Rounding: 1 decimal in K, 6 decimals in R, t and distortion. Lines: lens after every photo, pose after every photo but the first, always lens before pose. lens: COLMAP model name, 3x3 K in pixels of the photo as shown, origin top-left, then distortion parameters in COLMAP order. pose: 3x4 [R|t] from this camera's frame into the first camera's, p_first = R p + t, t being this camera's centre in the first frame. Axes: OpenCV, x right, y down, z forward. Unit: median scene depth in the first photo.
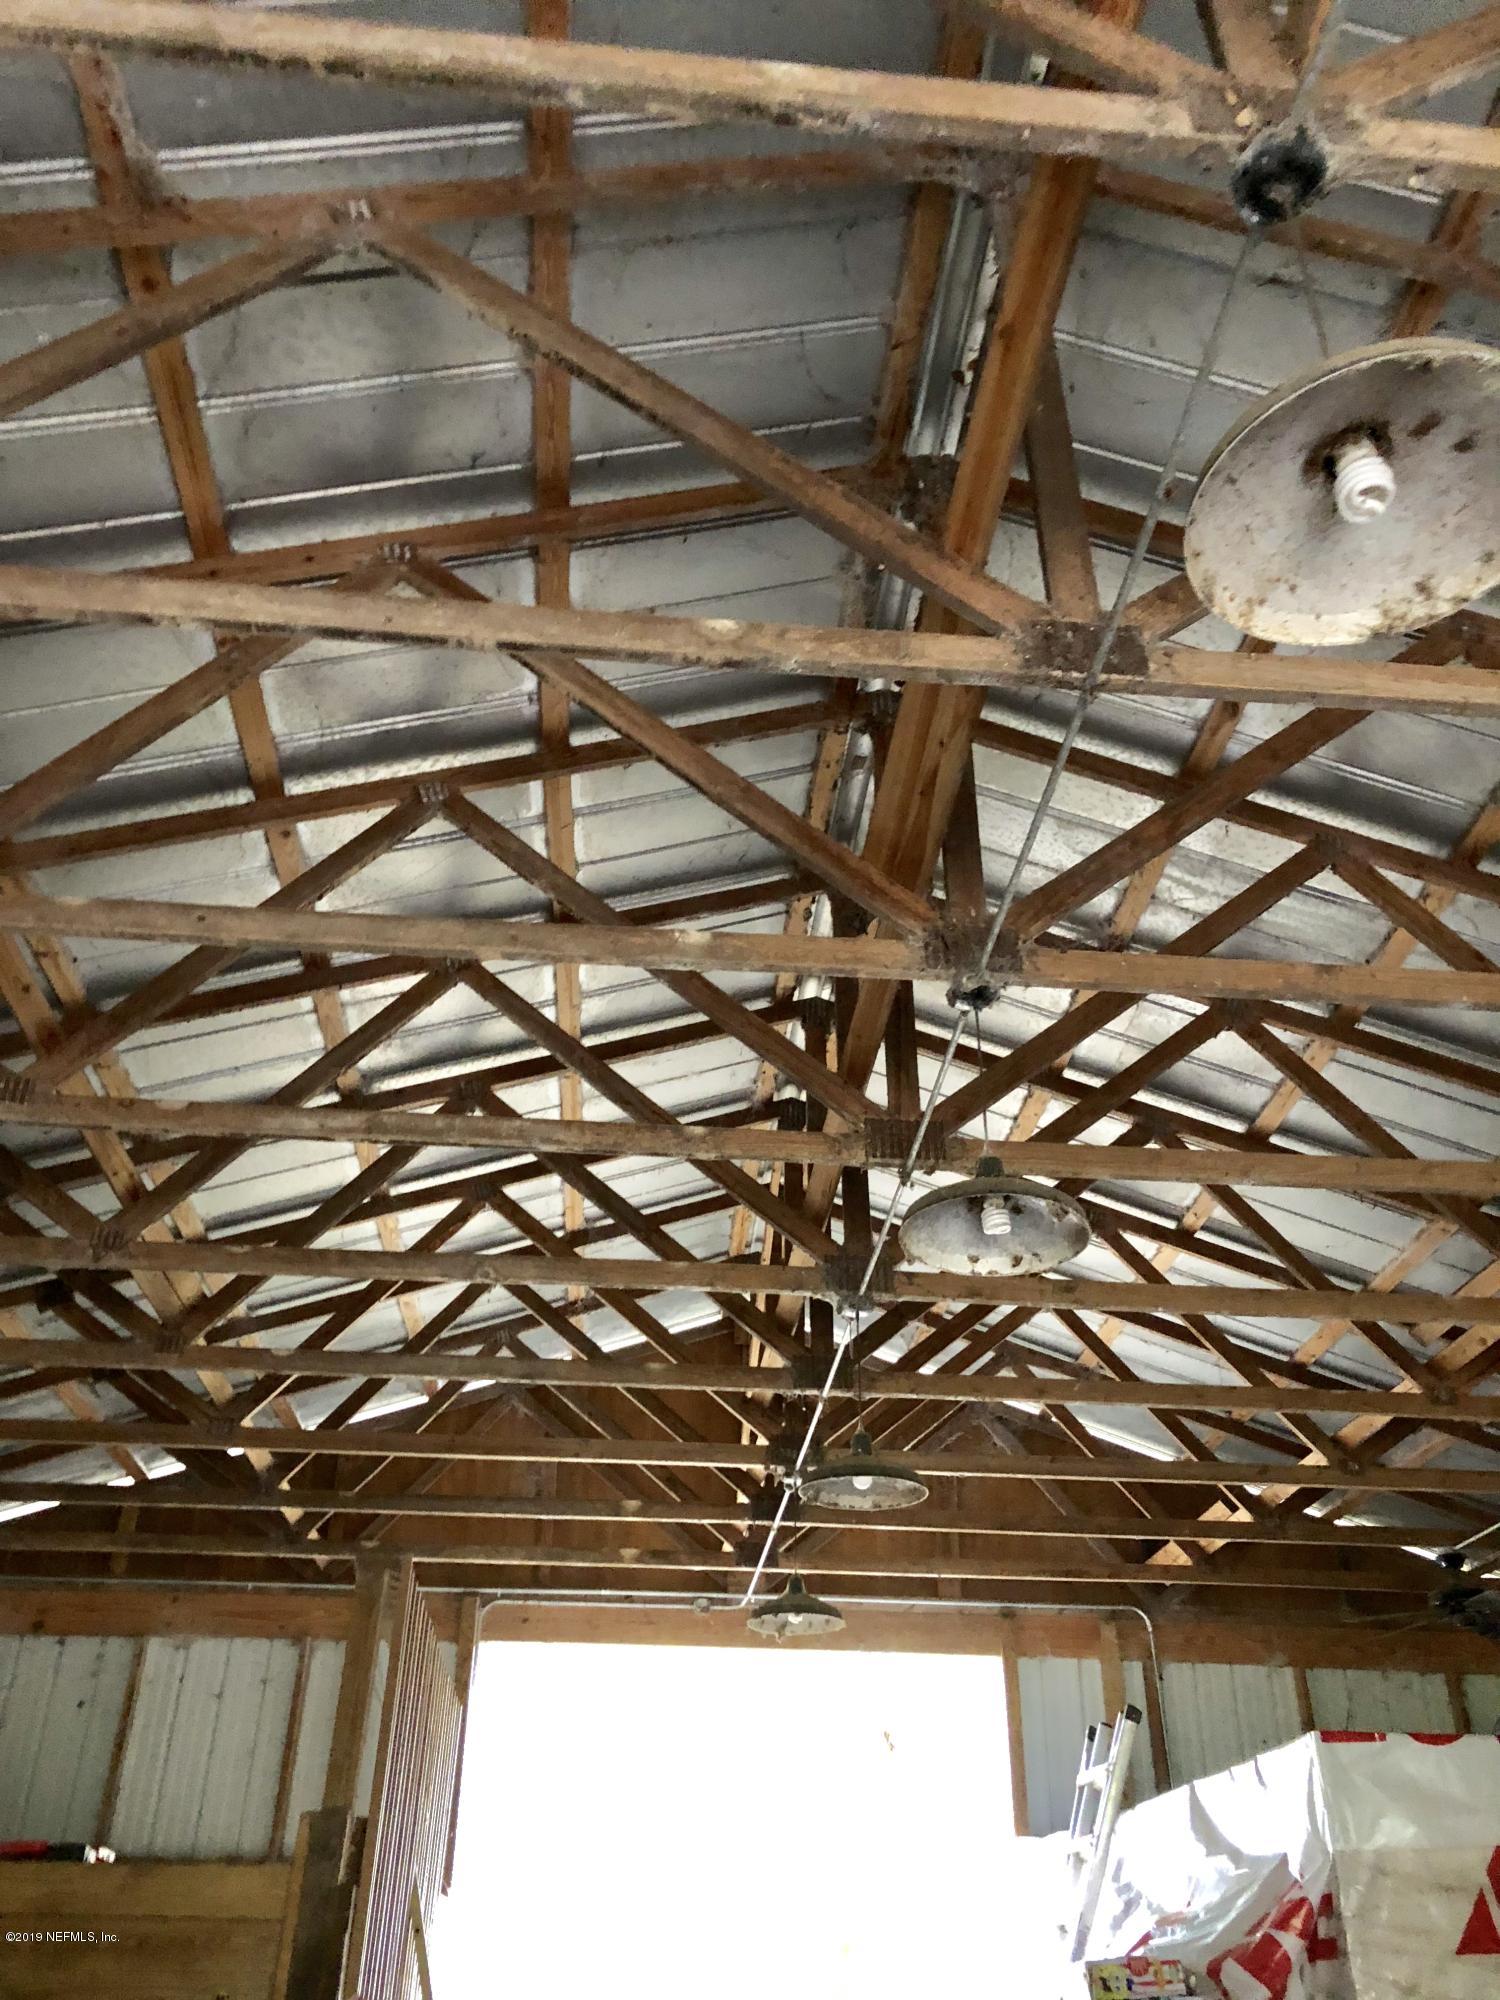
lens RADIAL K [[1656.4, 0, 739.2], [0, 1656.4, 1008.0], [0, 0, 1]] dist [0.027045, -0.023130]
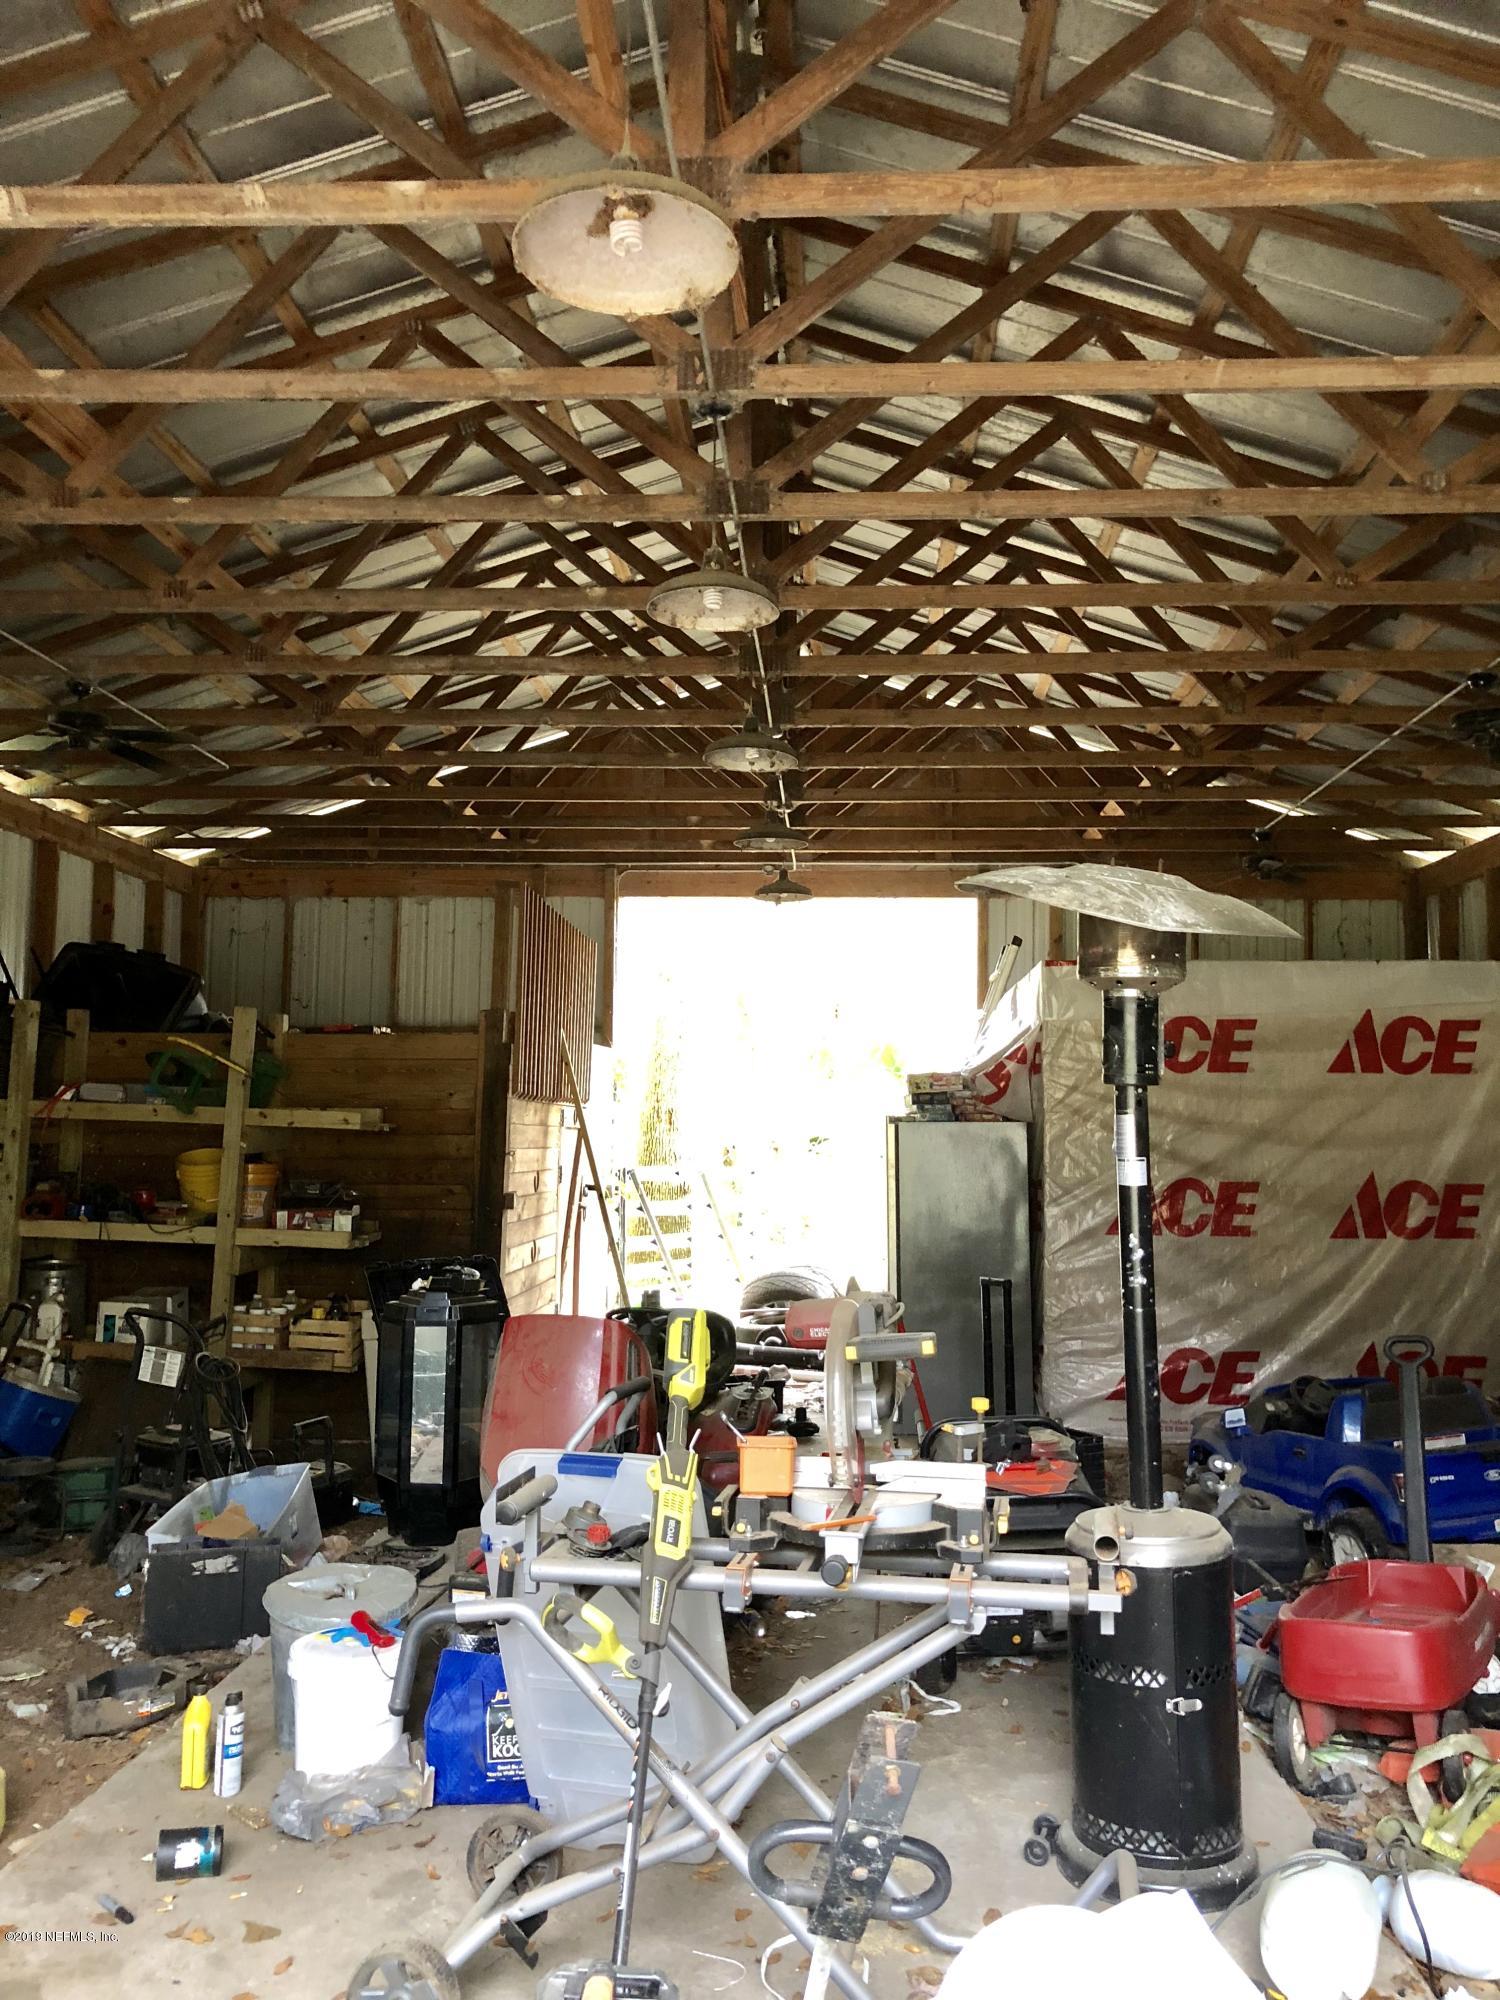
lens RADIAL K [[1656.4, 0, 749.4], [0, 1656.4, 996.5], [0, 0, 1]] dist [0.027045, -0.023130]
pose [[0.991397, -0.013762, -0.130163, 0.150644], [0.069896, 0.896454, 0.437589, -0.175744], [0.110663, -0.442923, 0.889704, -0.334954]]
